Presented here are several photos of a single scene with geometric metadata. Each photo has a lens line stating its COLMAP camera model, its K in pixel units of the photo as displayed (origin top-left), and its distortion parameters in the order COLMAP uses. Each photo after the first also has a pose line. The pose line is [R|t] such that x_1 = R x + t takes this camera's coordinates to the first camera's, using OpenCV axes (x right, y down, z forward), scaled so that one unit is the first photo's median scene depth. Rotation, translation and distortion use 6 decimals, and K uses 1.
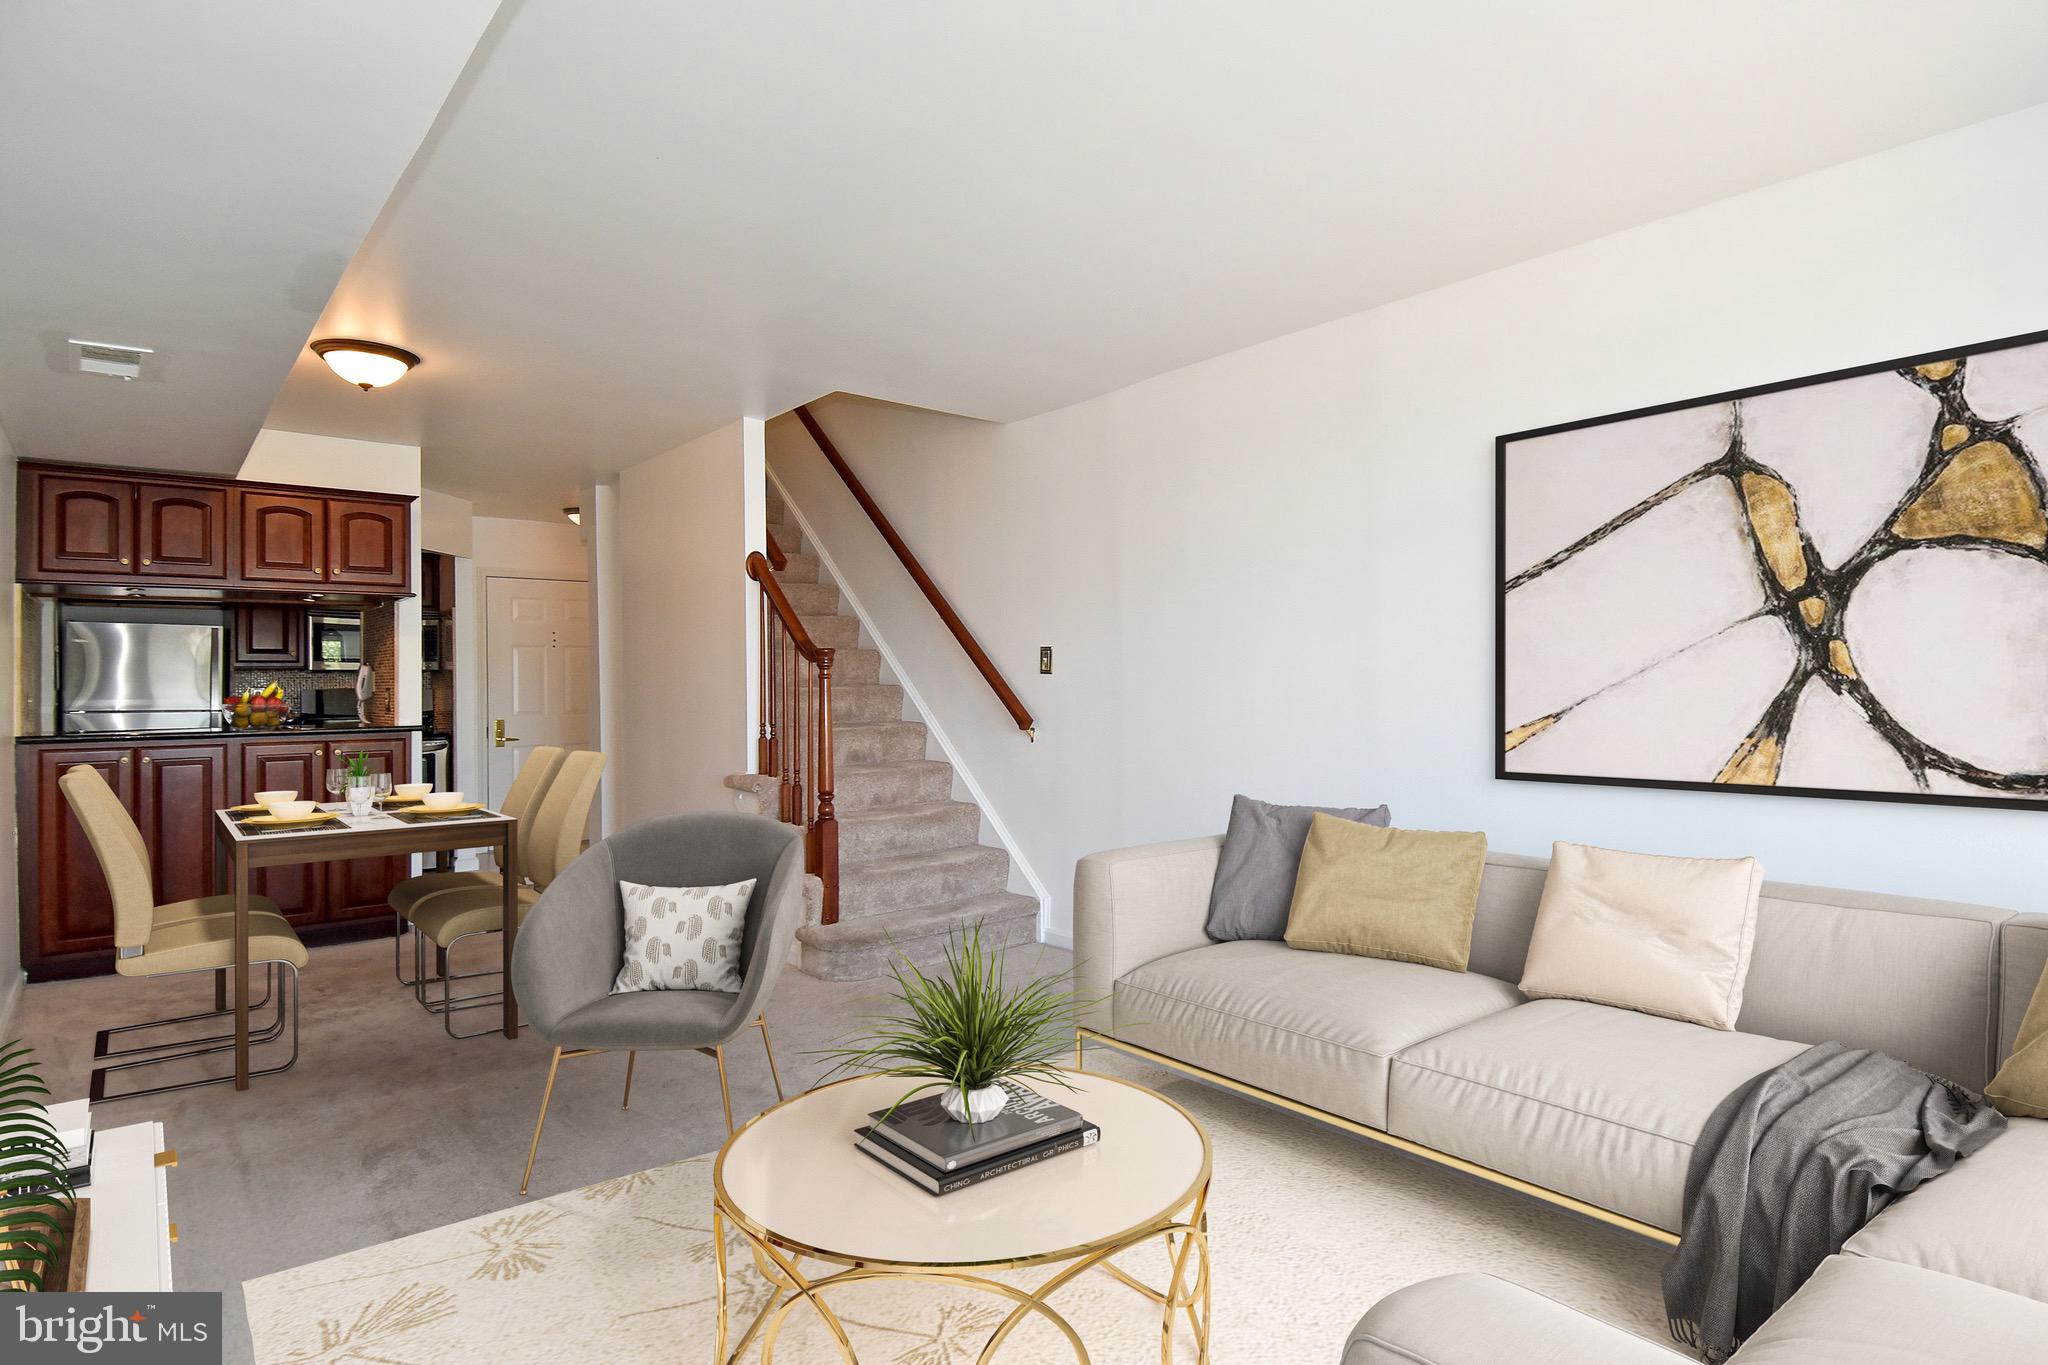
lens RADIAL K [[1098.0, 0, 1024.0], [0, 1098.0, 682.5], [0, 0, 1]] dist [-0.078771, -0.000260]
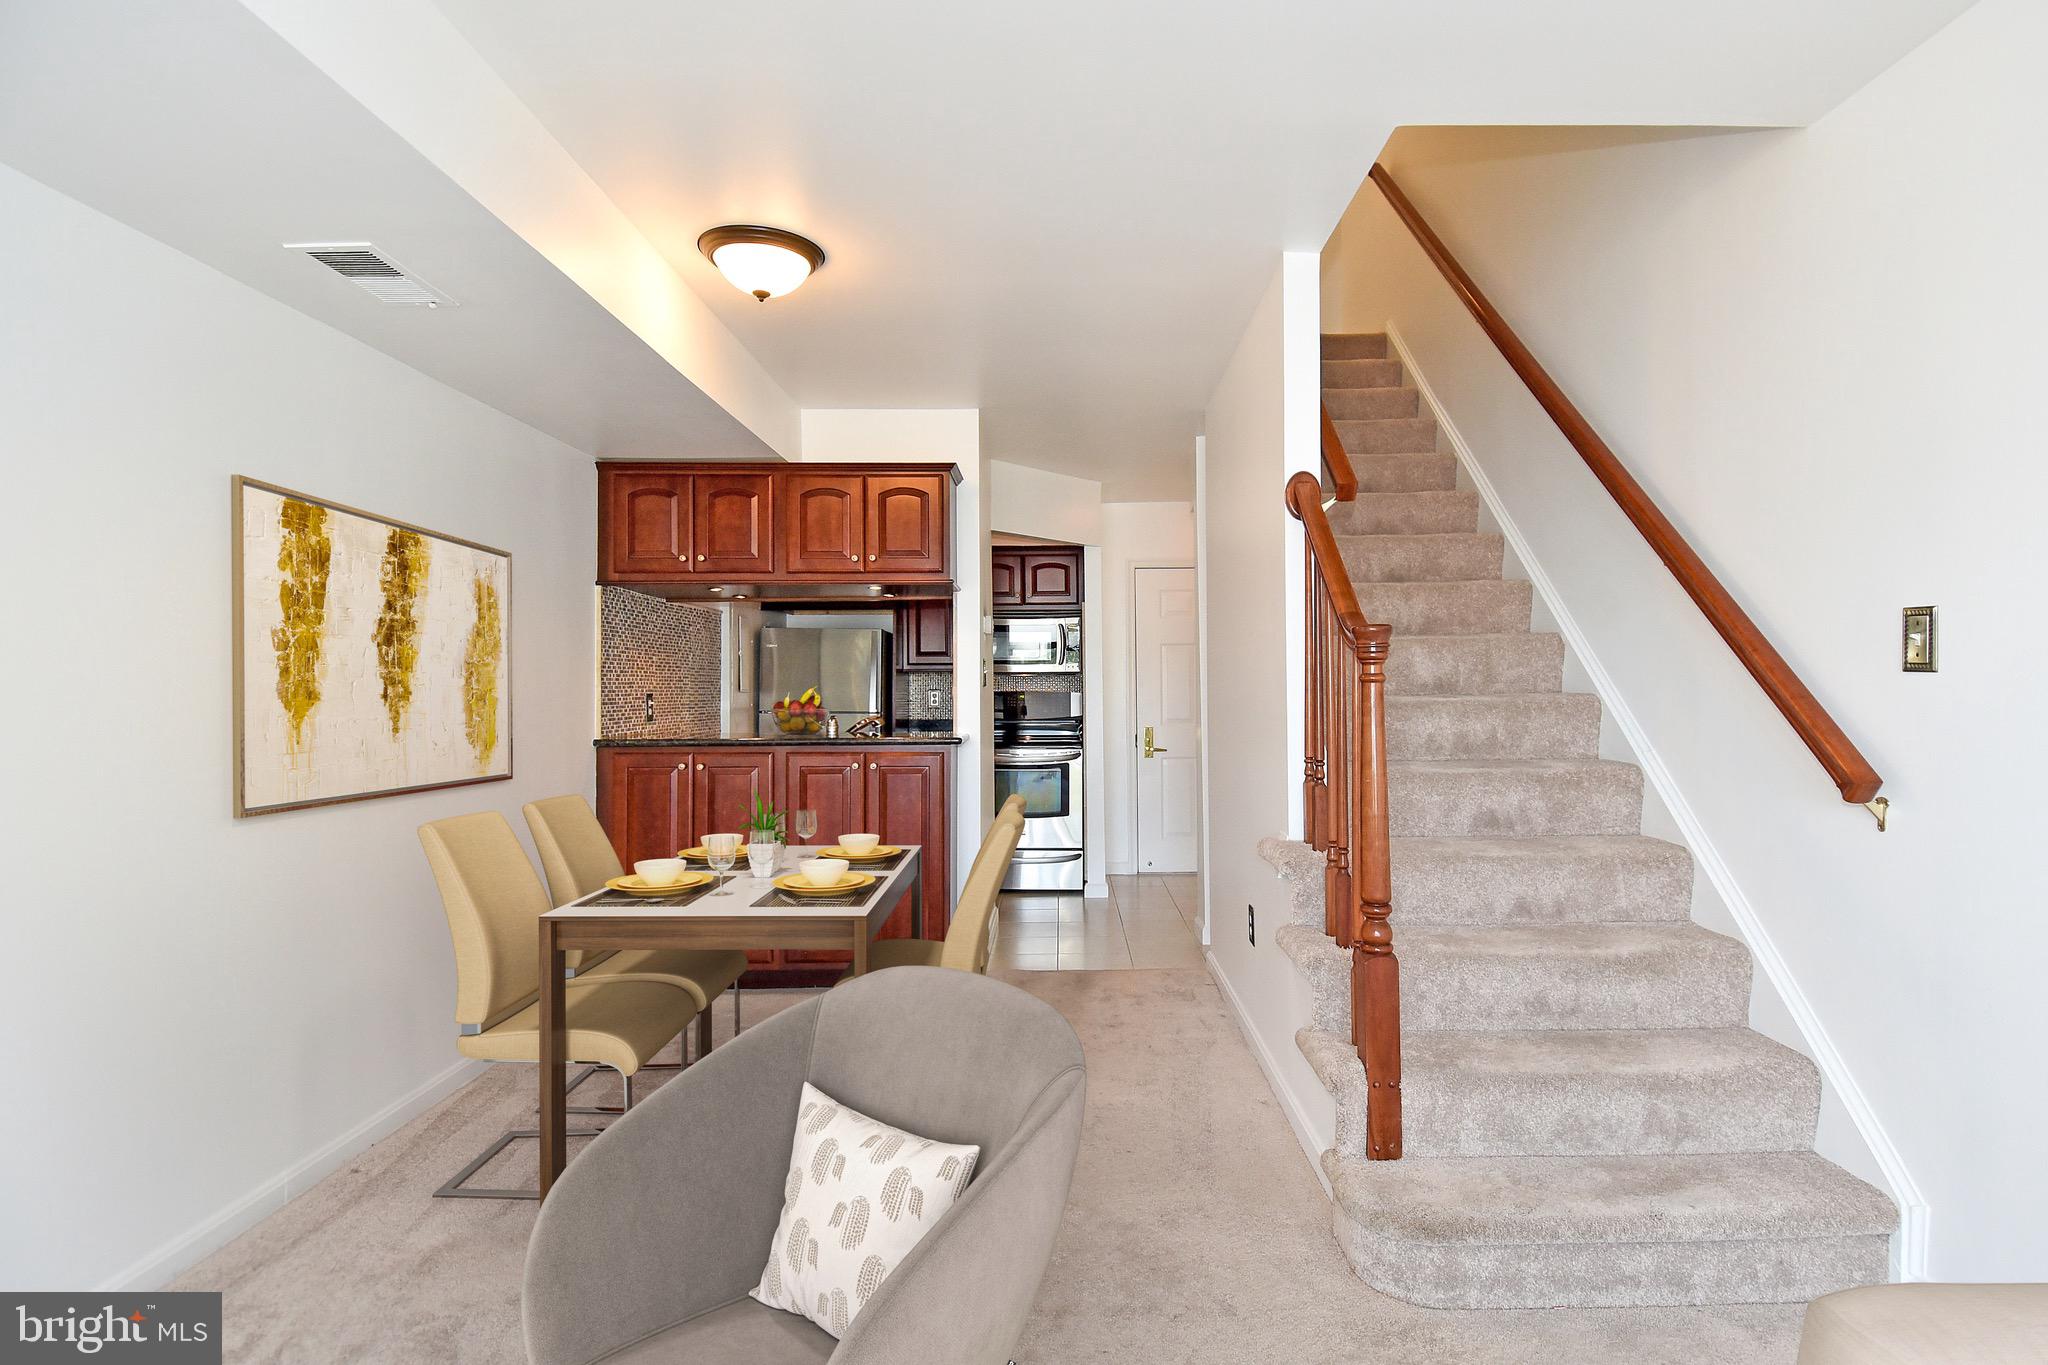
lens RADIAL K [[1061.9, 0, 1061.2], [0, 1061.9, 673.9], [0, 0, 1]] dist [0.035598, -0.043499]
pose [[0.775823, -0.004205, -0.630937, 0.021136], [-0.001628, 0.999961, -0.008665, -0.002886], [0.630949, 0.007750, 0.775786, 0.450413]]
